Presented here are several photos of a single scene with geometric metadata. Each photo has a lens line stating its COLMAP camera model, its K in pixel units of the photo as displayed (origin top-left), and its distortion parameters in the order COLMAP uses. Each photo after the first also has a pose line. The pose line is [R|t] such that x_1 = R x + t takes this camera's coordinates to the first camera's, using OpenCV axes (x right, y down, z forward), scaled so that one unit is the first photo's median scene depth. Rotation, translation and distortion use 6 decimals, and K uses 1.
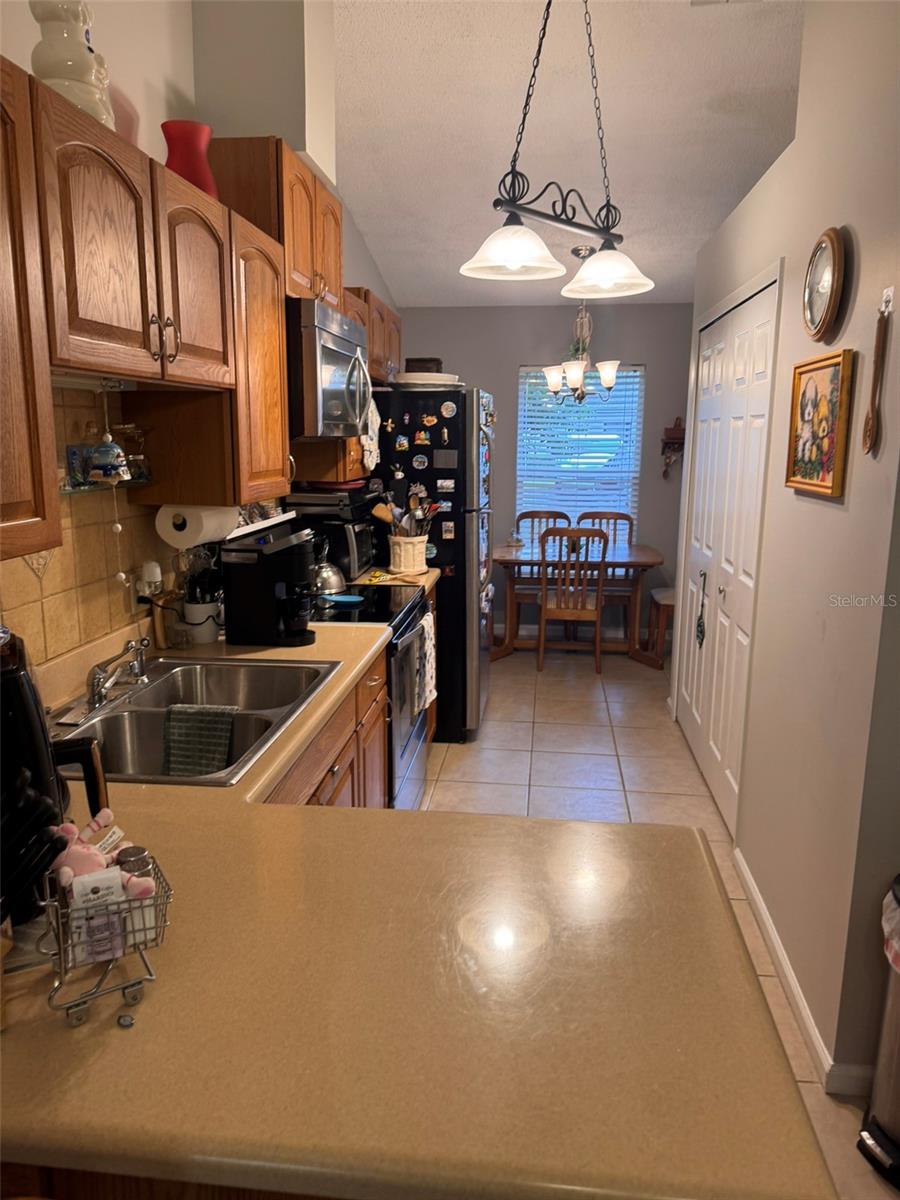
lens RADIAL K [[856.1, 0, 446.4], [0, 856.1, 594.4], [0, 0, 1]] dist [0.084633, -0.023619]
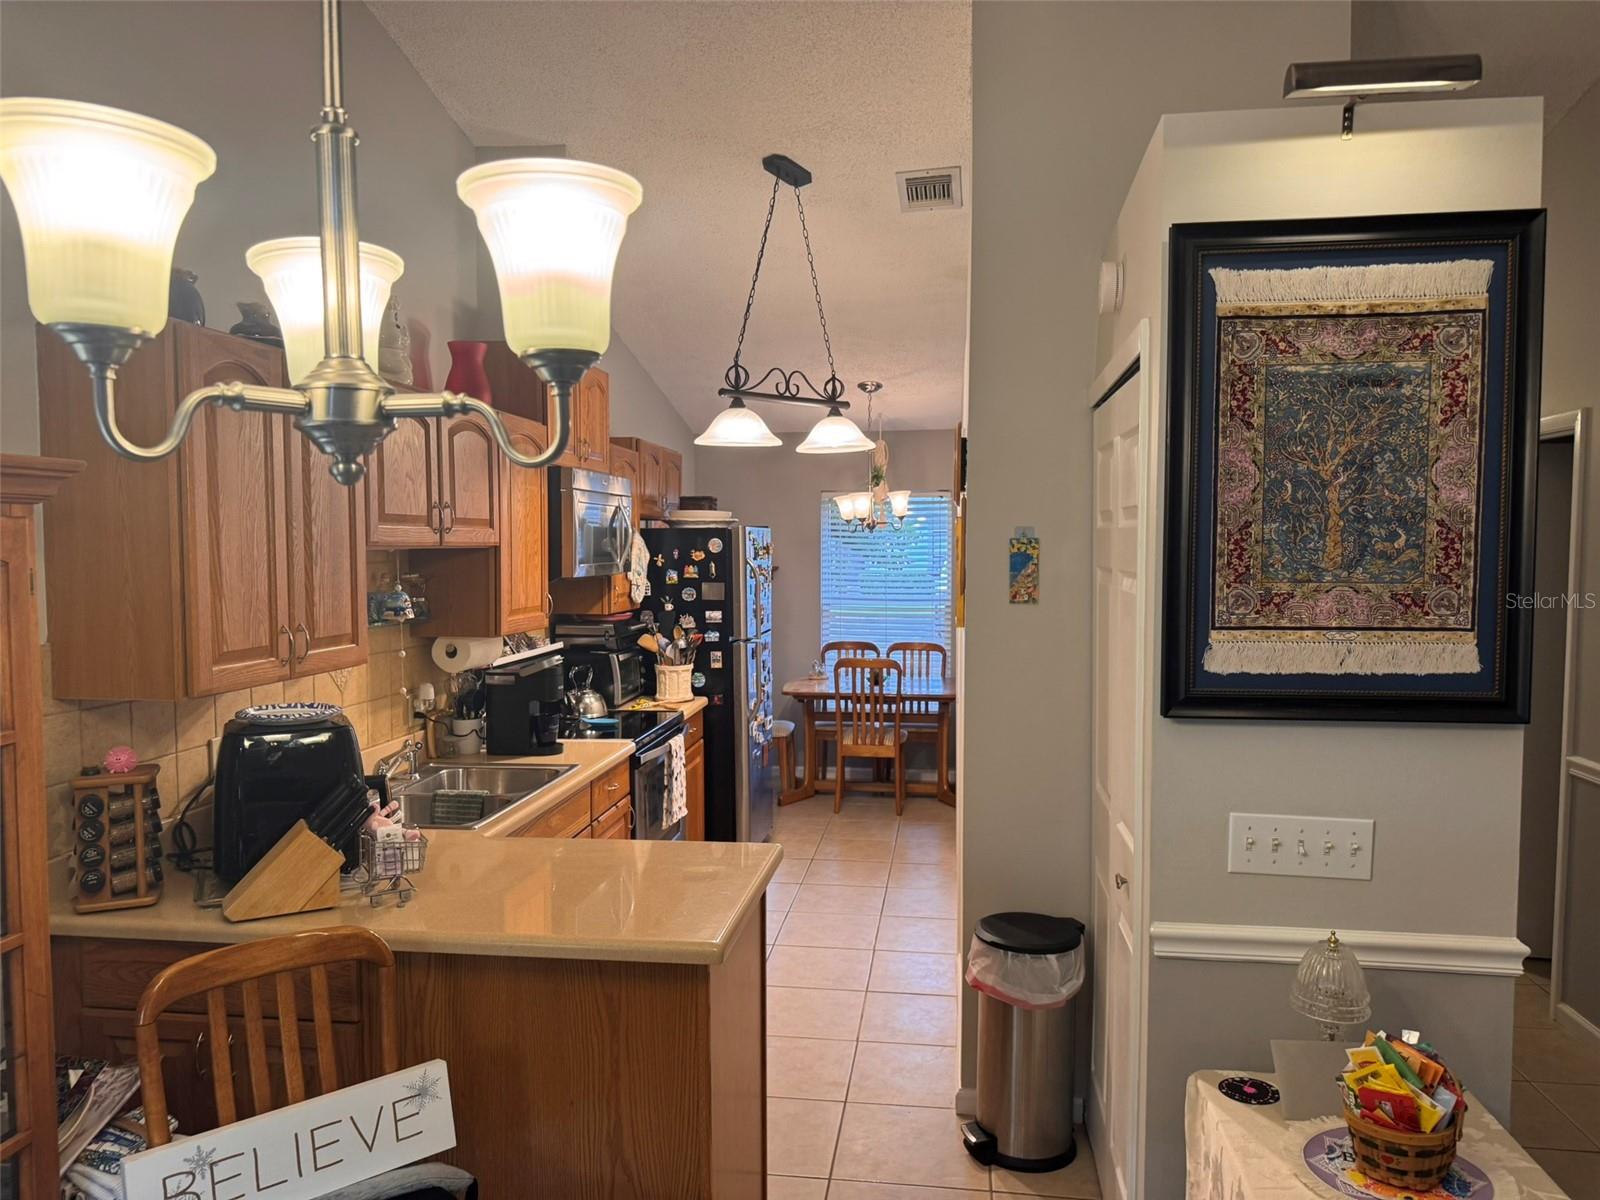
lens RADIAL K [[1141.4, 0, 791.8], [0, 1141.4, 605.2], [0, 0, 1]] dist [0.084633, -0.023619]
pose [[0.999648, -0.004640, -0.026135, 0.166749], [0.001170, 0.991349, -0.131250, 0.051656], [0.026518, 0.131173, 0.991005, -0.470032]]
